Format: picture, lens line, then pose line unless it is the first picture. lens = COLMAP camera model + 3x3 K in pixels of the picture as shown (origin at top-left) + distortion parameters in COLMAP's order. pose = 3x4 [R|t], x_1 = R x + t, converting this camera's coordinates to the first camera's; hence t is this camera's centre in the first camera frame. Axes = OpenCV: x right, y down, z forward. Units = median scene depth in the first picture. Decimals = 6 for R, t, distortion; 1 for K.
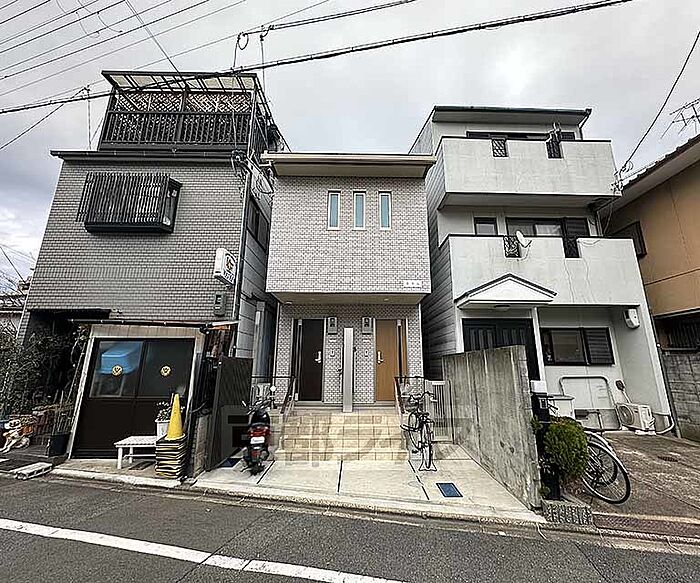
lens RADIAL K [[310.4, 0, 361.2], [0, 310.4, 291.0], [0, 0, 1]] dist [-0.003005, 0.000100]
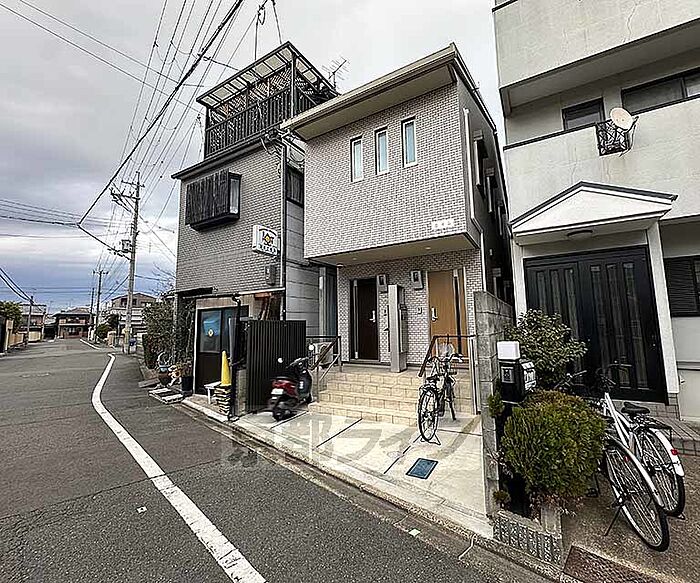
lens RADIAL K [[309.7, 0, 365.5], [0, 309.7, 290.8], [0, 0, 1]] dist [-0.000986, 0.000192]
pose [[0.862517, -0.078720, -0.499868, 0.385979], [0.141305, 0.985998, 0.088544, 0.047913], [0.485899, -0.147005, 0.861564, 0.176217]]
